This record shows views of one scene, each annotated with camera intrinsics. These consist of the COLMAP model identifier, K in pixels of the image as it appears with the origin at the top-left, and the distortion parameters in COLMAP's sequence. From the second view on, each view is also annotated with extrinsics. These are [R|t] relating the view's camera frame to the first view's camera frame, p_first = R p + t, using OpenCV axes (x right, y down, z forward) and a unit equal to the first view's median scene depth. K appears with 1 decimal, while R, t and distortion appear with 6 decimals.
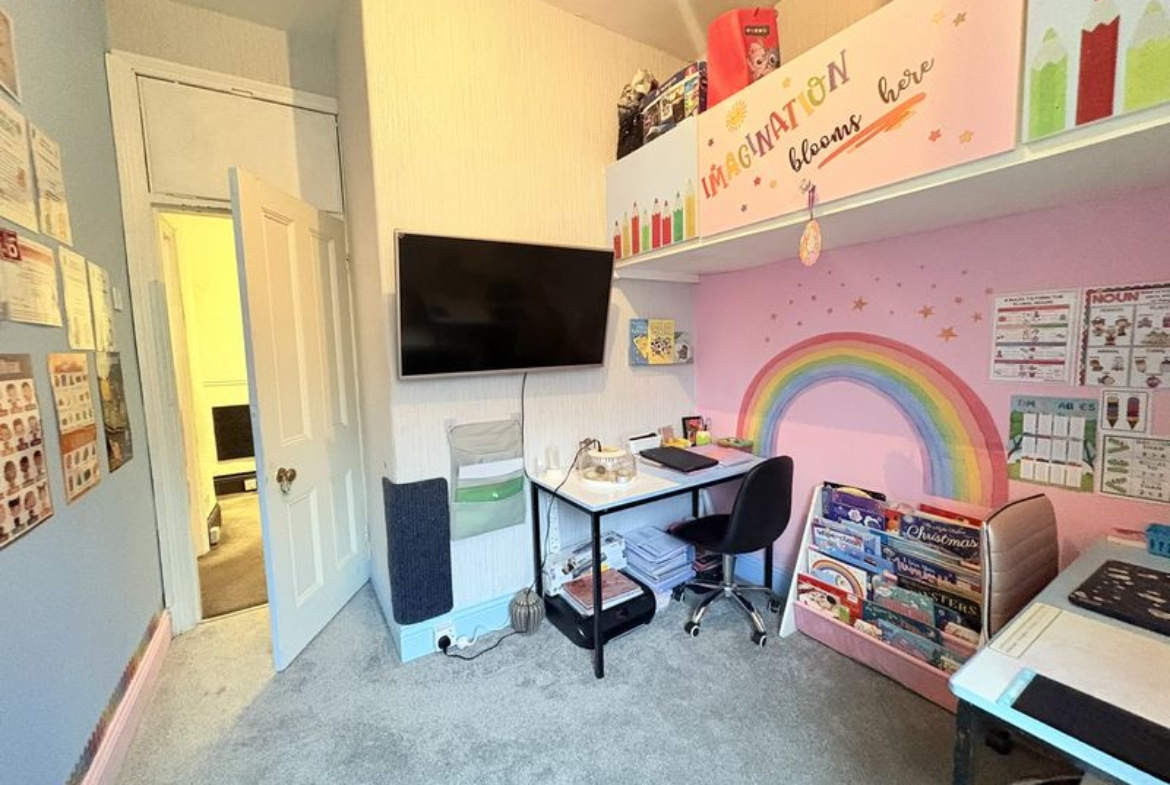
lens RADIAL K [[465.2, 0, 583.6], [0, 465.2, 391.1], [0, 0, 1]] dist [0.002443, 0.000612]
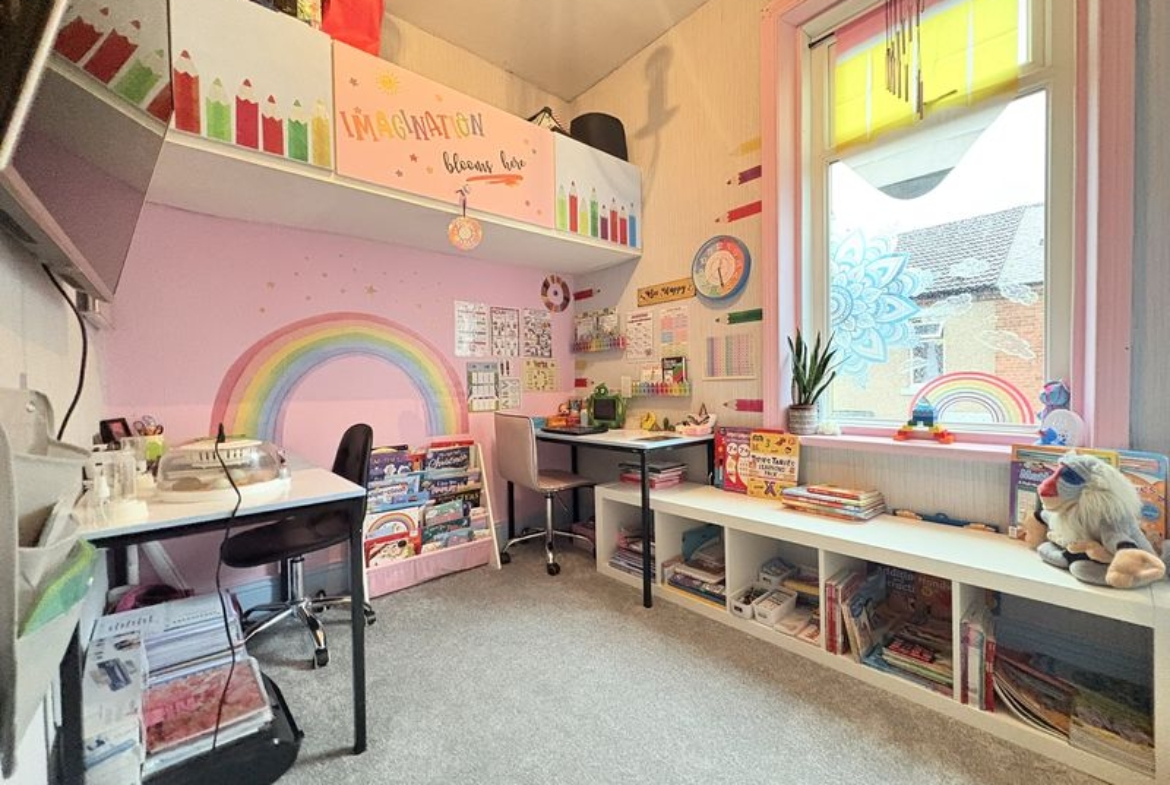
lens RADIAL K [[465.2, 0, 582.0], [0, 465.2, 389.2], [0, 0, 1]] dist [0.002443, 0.000612]
pose [[-0.146427, 0.019569, 0.989028, -0.753089], [0.117291, 0.993095, -0.002284, 0.147977], [-0.982243, 0.115670, -0.147711, 0.794426]]
